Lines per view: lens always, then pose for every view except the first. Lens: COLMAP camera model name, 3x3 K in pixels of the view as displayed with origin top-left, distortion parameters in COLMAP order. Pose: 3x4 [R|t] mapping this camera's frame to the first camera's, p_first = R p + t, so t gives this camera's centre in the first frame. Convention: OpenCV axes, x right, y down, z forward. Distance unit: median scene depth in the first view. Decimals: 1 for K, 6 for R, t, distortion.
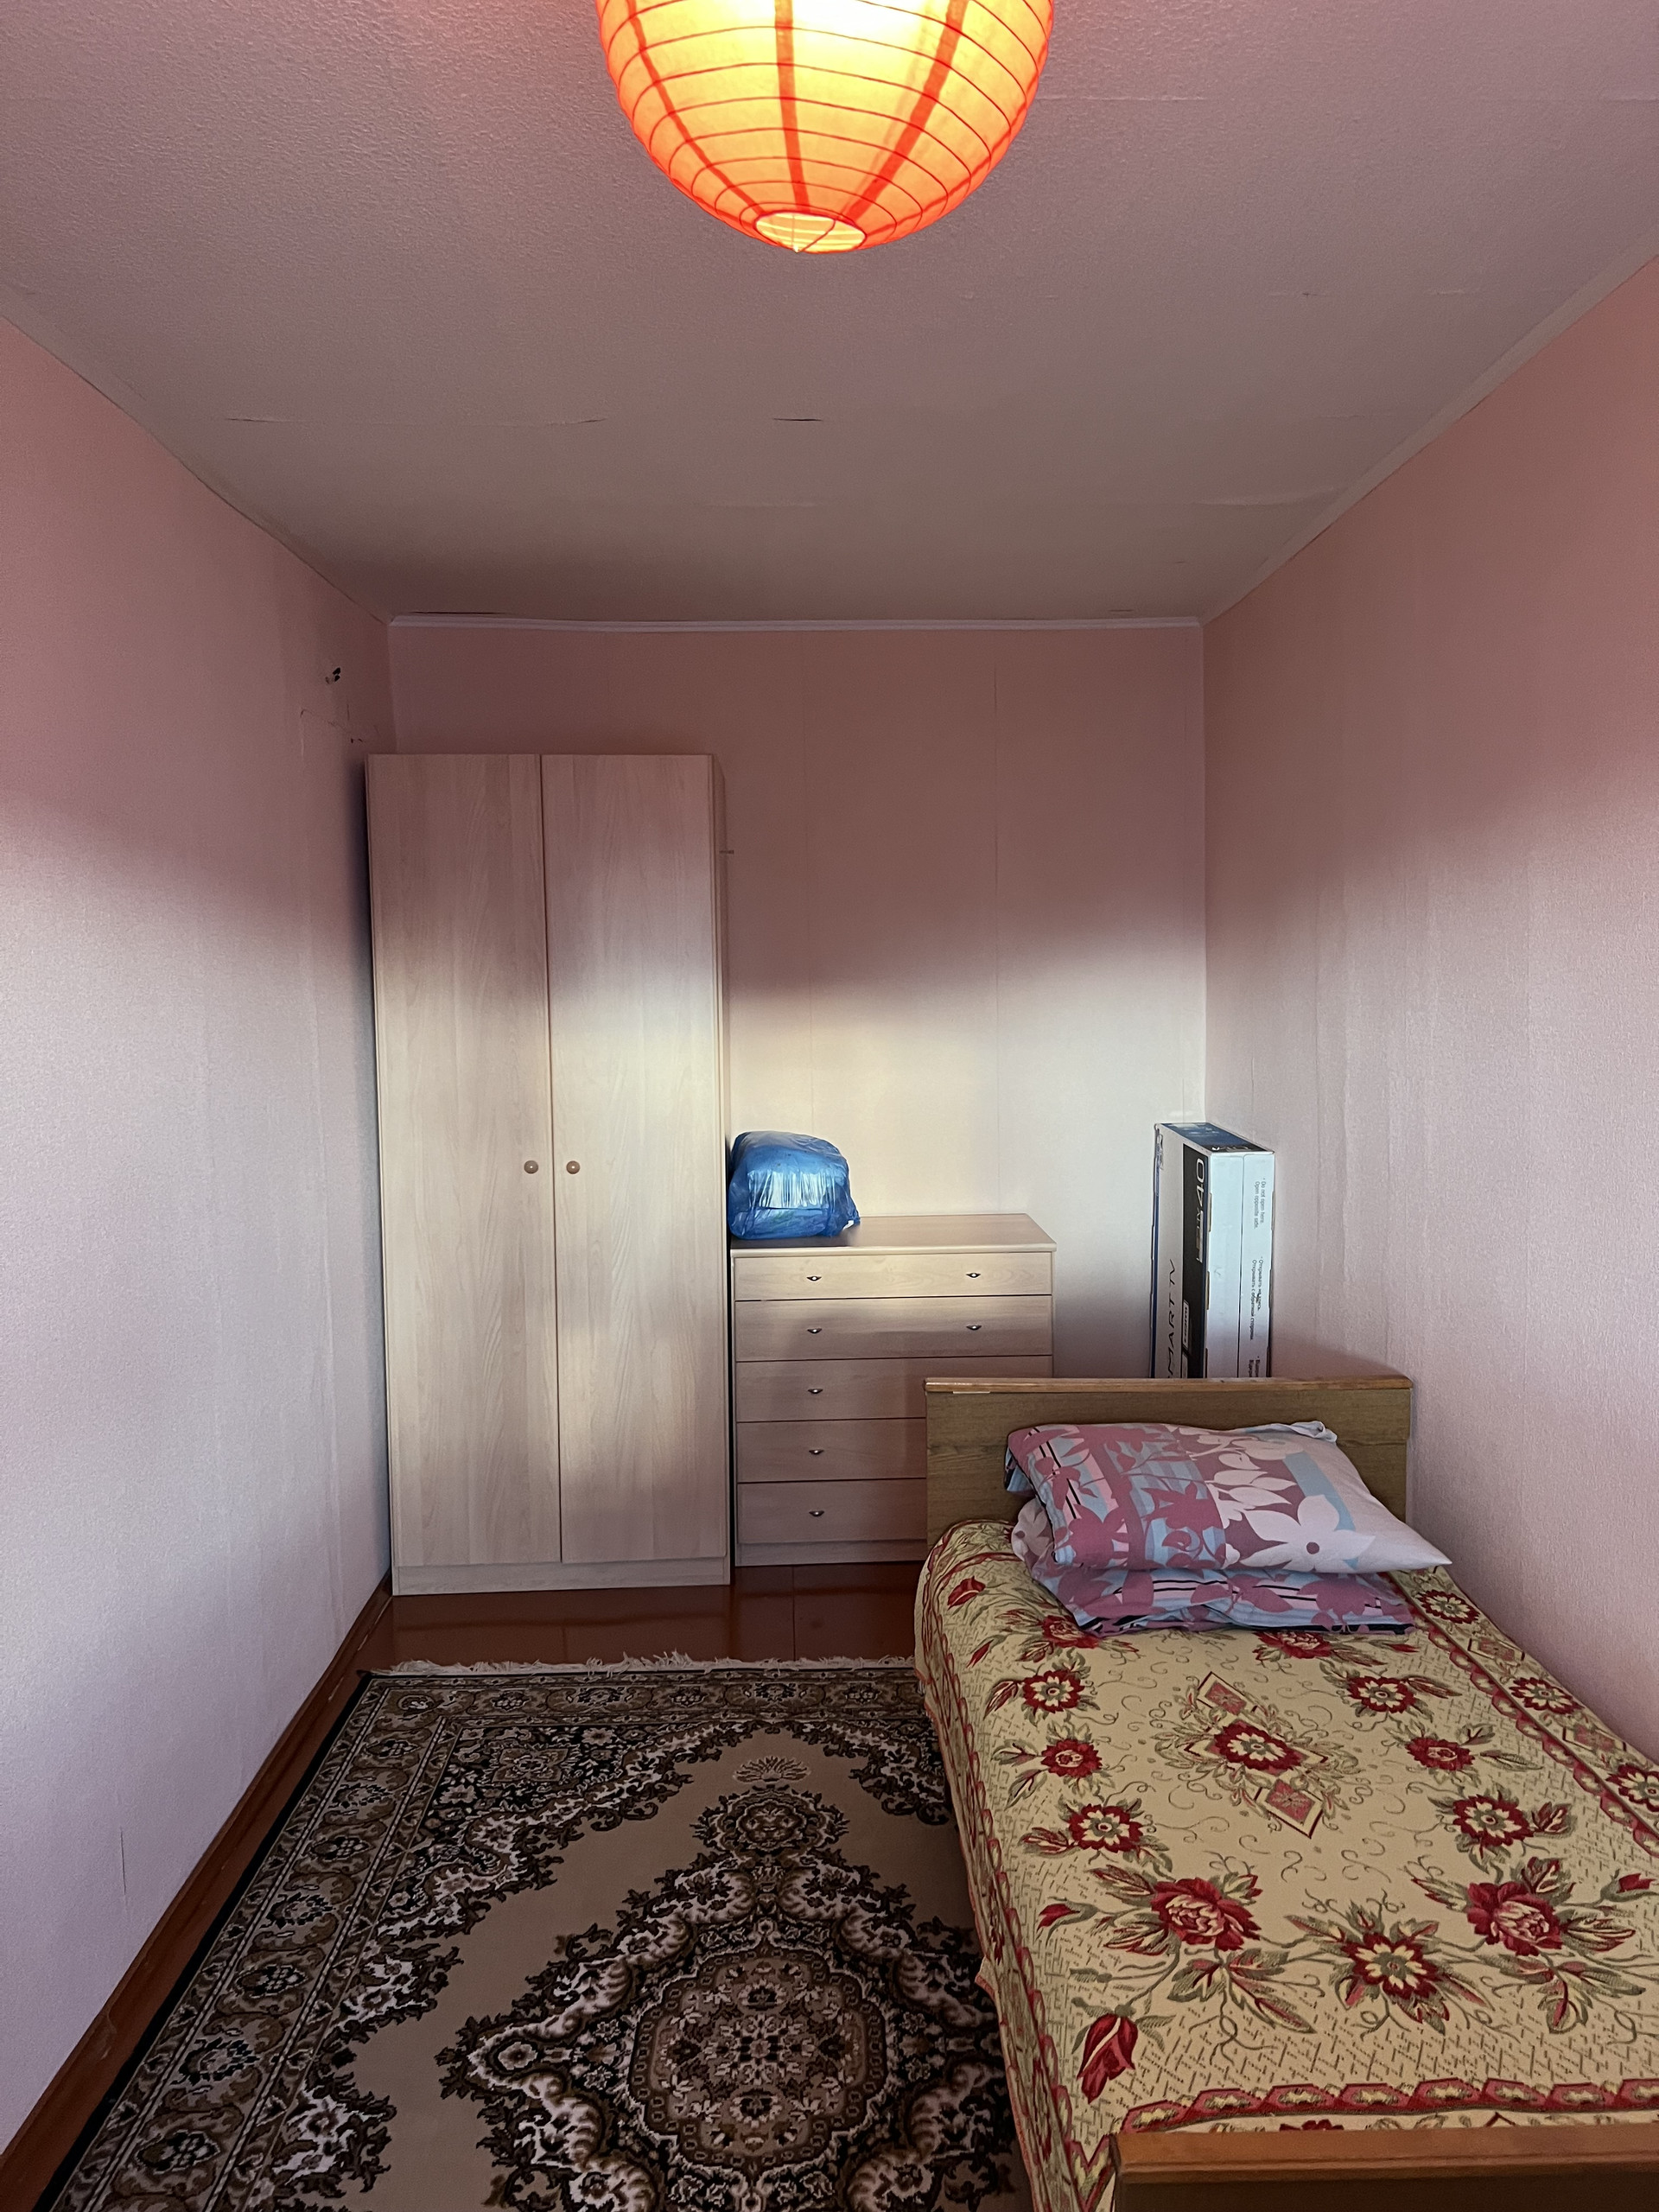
lens RADIAL K [[1654.2, 0, 828.3], [0, 1654.2, 1108.0], [0, 0, 1]] dist [0.053290, -0.068716]
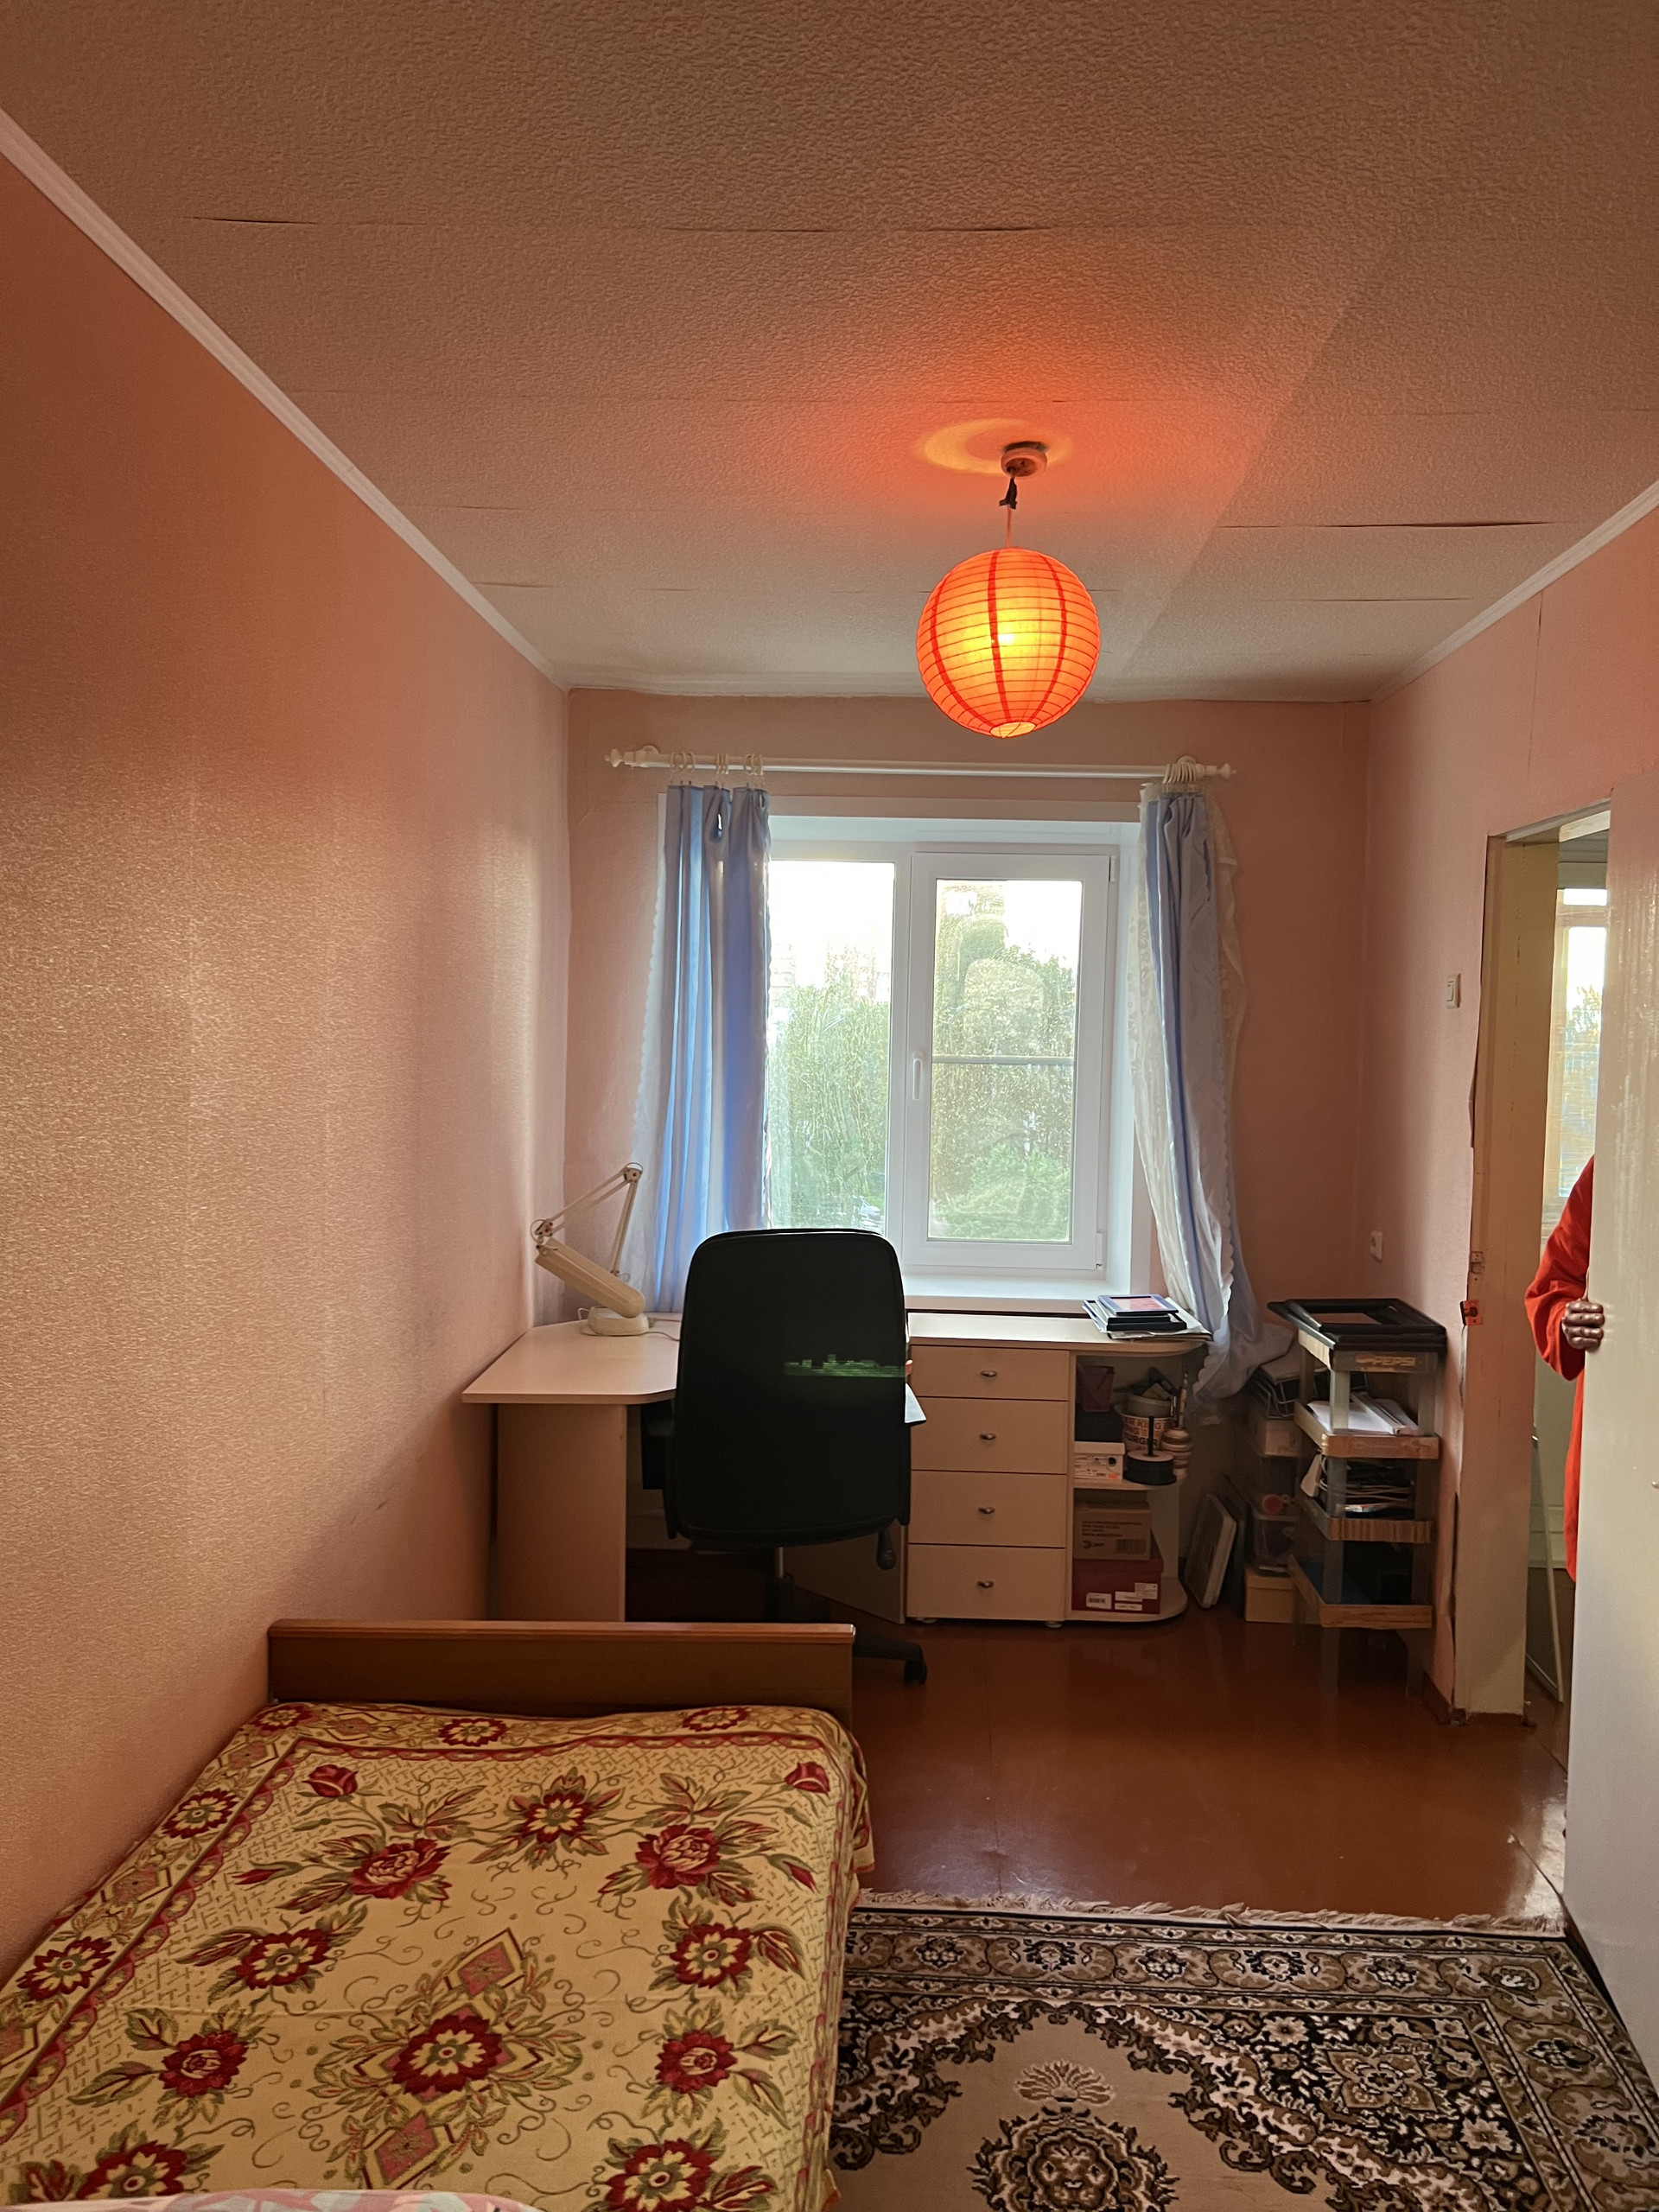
lens RADIAL K [[1654.2, 0, 836.4], [0, 1654.2, 1110.2], [0, 0, 1]] dist [0.053290, -0.068716]
pose [[-0.996760, -0.009571, 0.079865, 0.026972], [0.000835, 0.991612, 0.129246, -0.156563], [-0.080432, 0.128894, -0.988391, 1.880161]]
